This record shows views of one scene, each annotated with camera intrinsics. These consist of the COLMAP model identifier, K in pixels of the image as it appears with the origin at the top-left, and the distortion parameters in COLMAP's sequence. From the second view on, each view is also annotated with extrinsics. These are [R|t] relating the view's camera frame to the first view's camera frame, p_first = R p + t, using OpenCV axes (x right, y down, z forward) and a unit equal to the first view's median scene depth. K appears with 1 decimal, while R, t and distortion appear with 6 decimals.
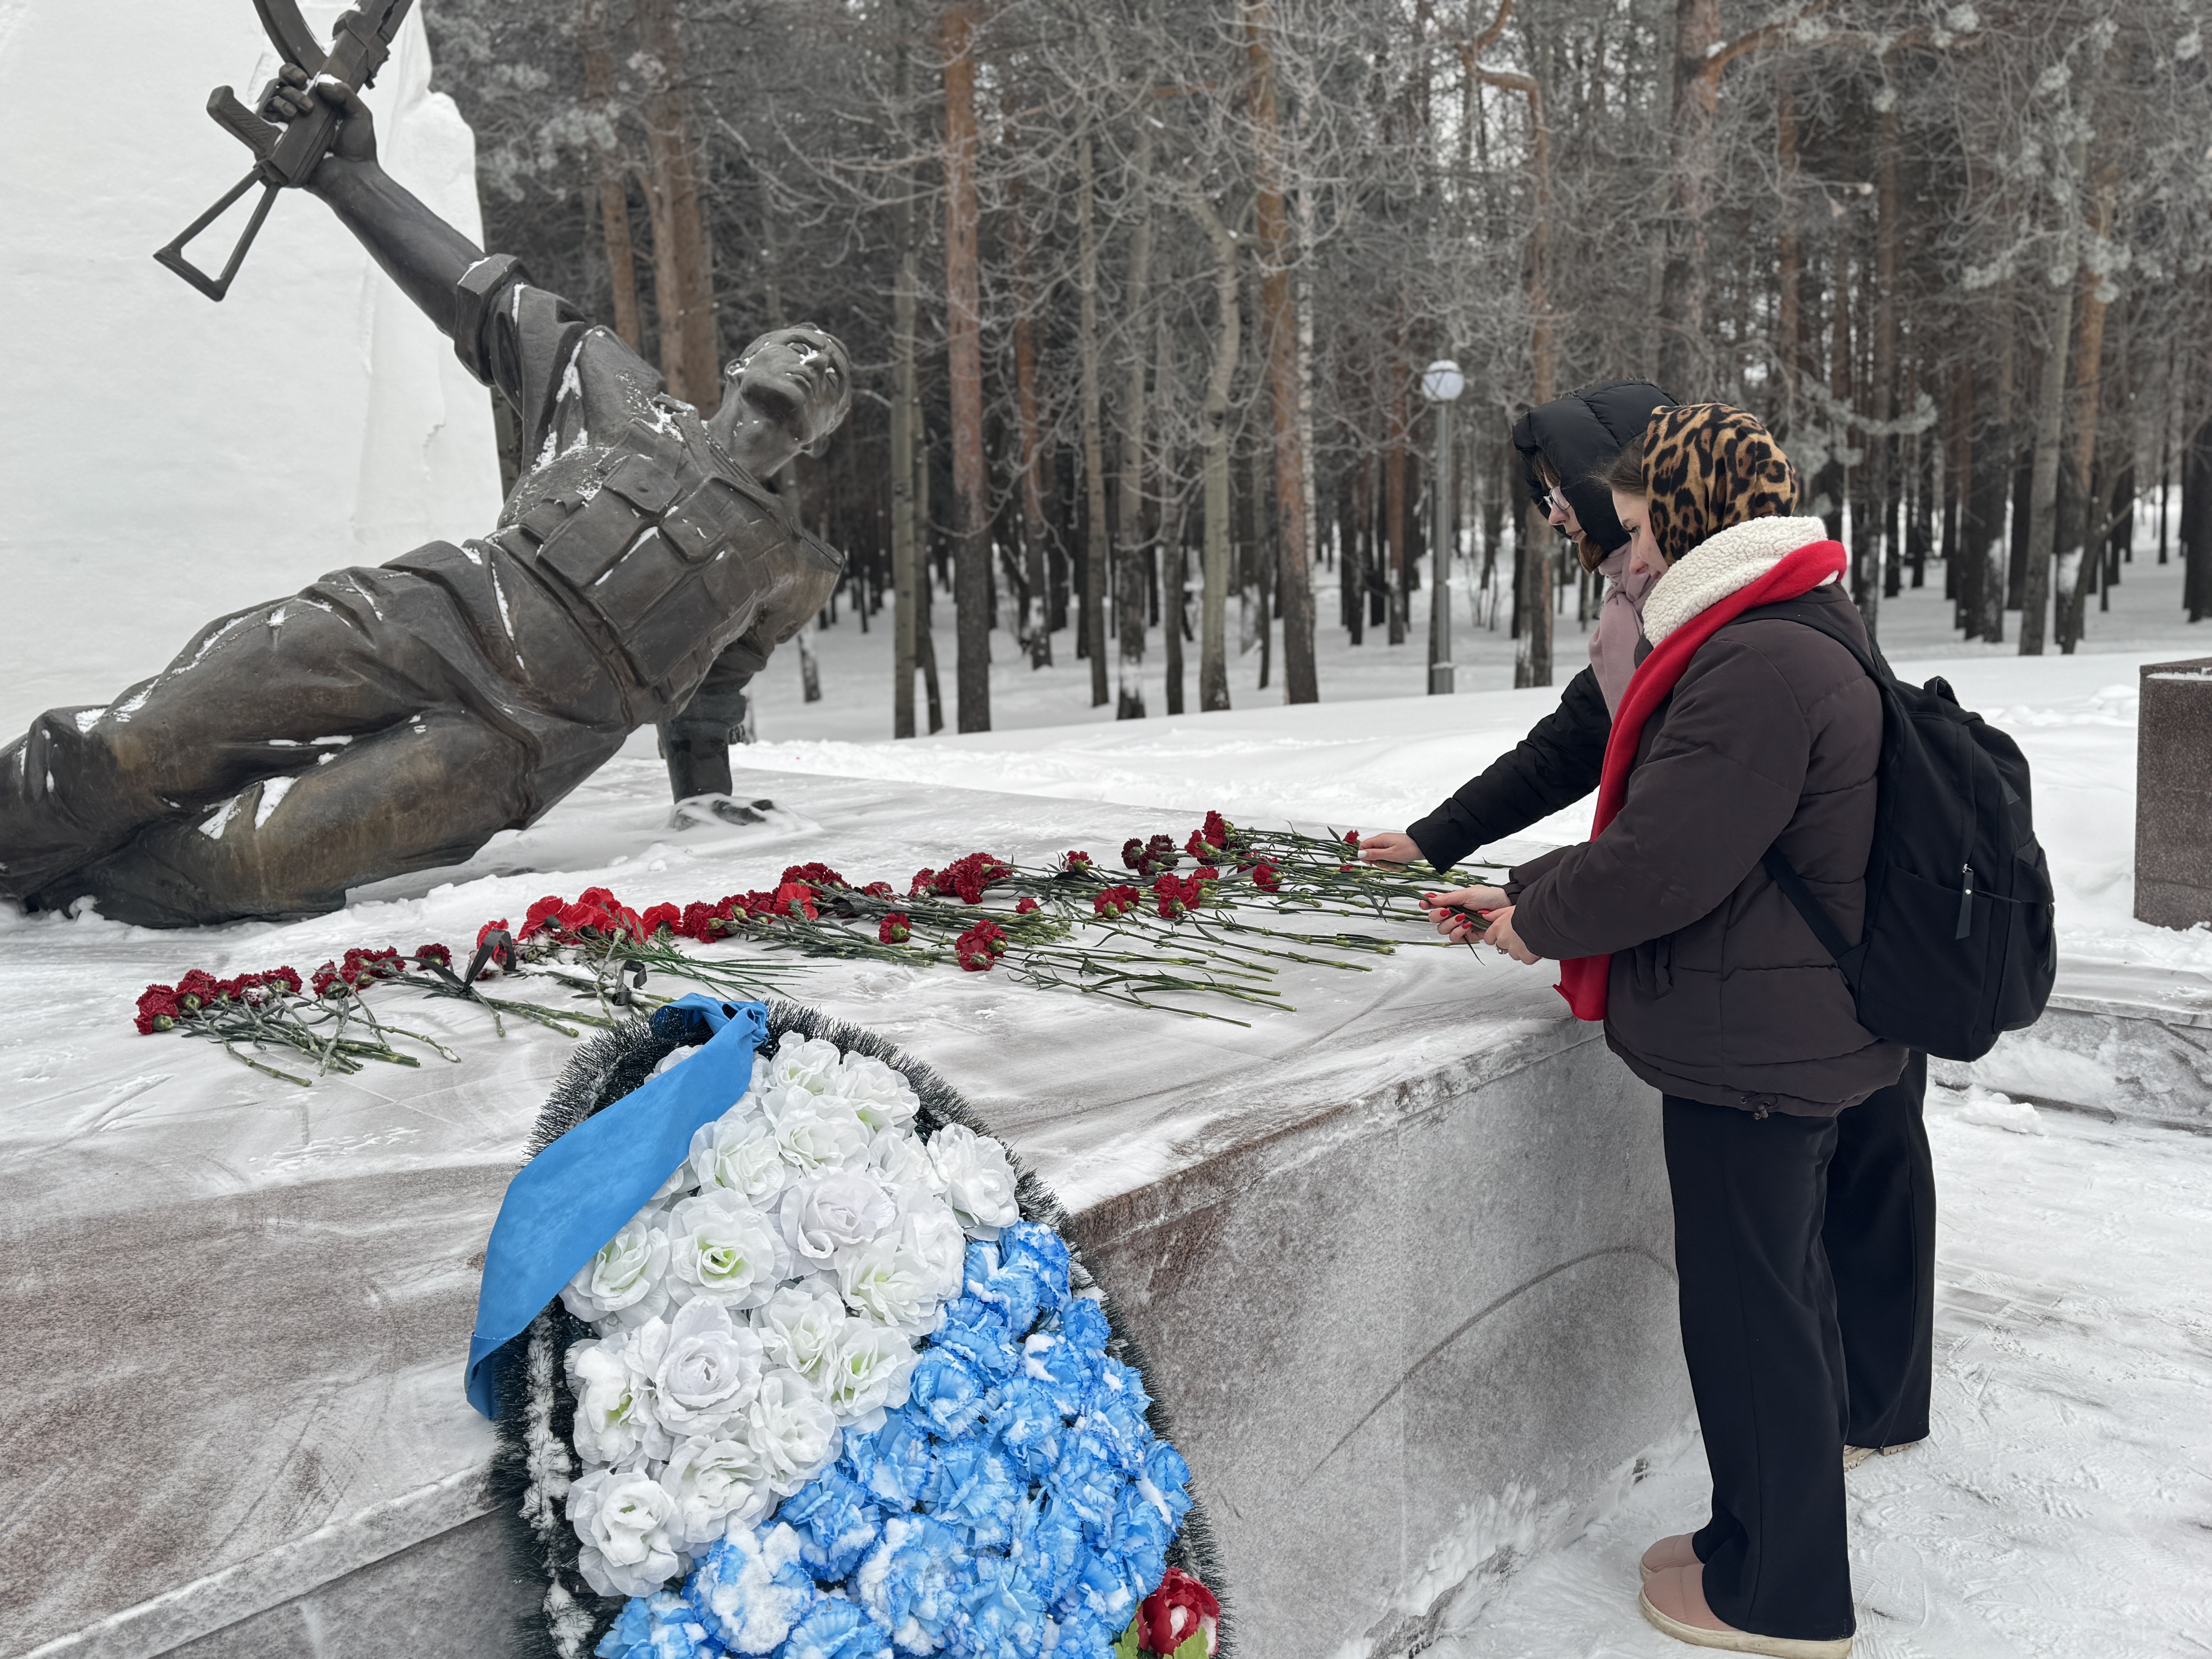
lens RADIAL K [[1972.0, 0, 1242.6], [0, 1972.0, 831.0], [0, 0, 1]] dist [0.079588, -0.087050]
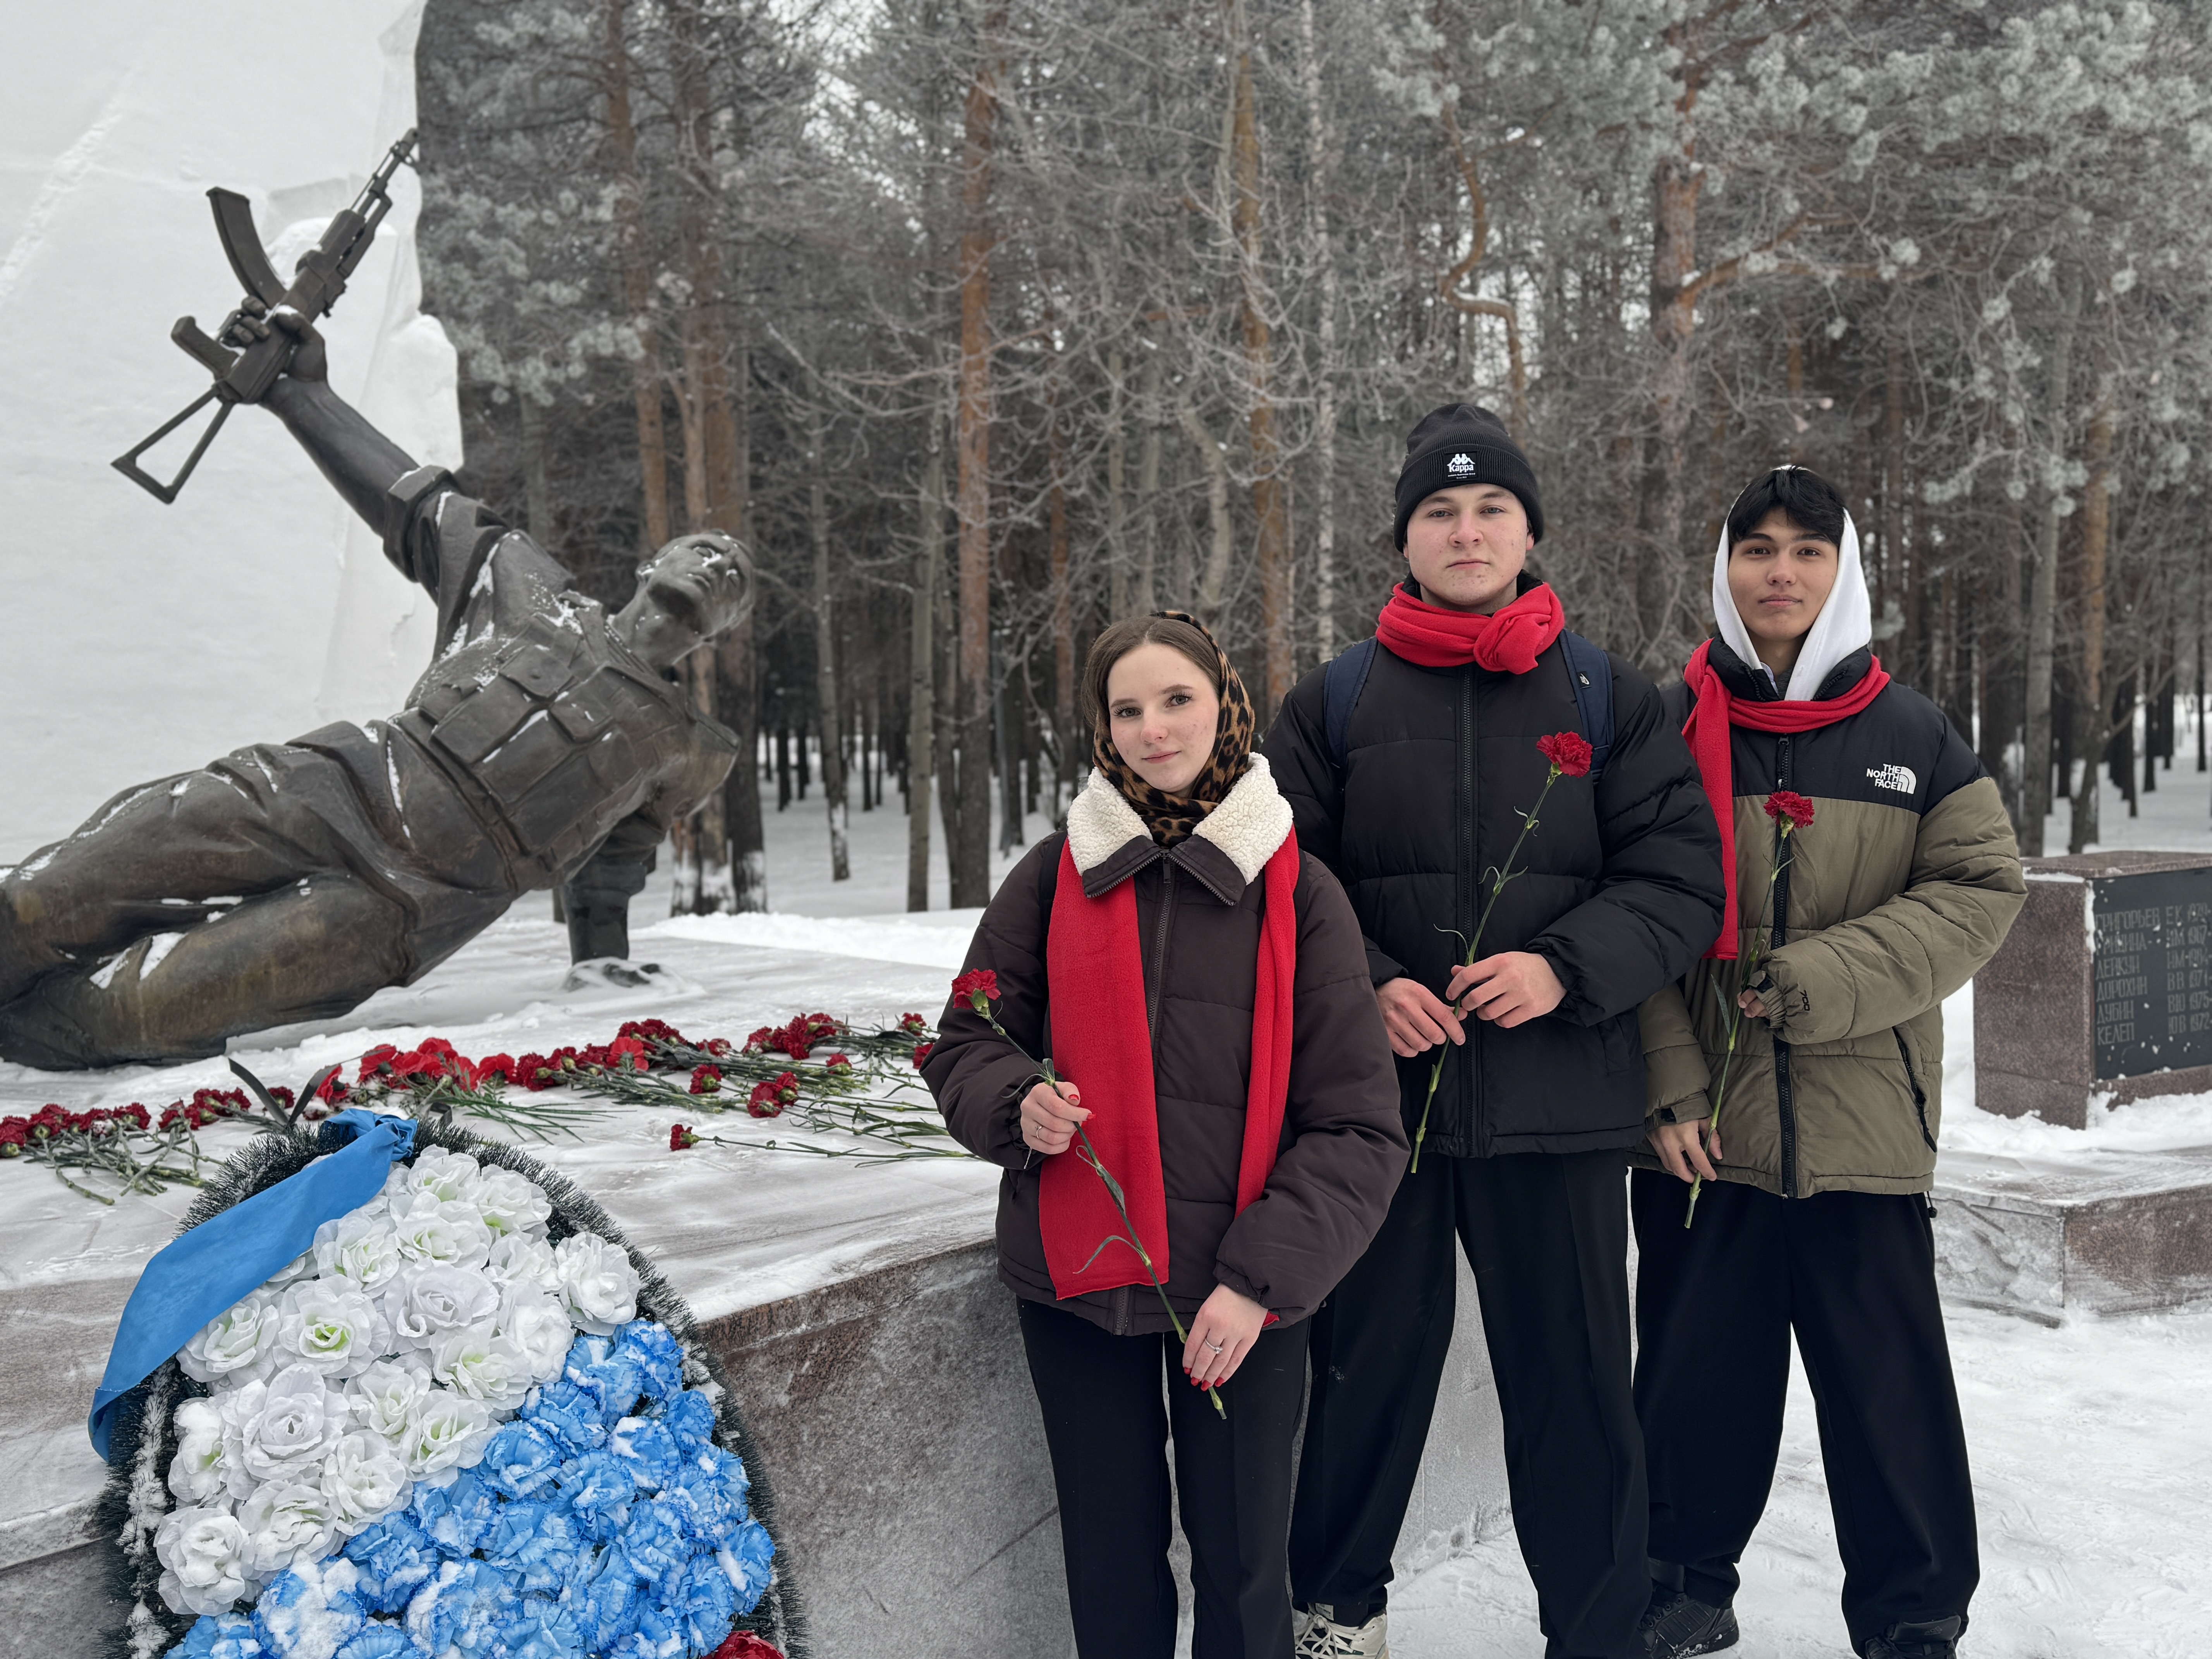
lens RADIAL K [[1972.0, 0, 1242.6], [0, 1972.0, 831.0], [0, 0, 1]] dist [0.079588, -0.087050]
pose [[0.999538, 0.017268, -0.025016, 0.129546], [-0.019552, 0.995366, -0.094148, 0.009065], [0.023274, 0.094594, 0.995244, -0.081102]]
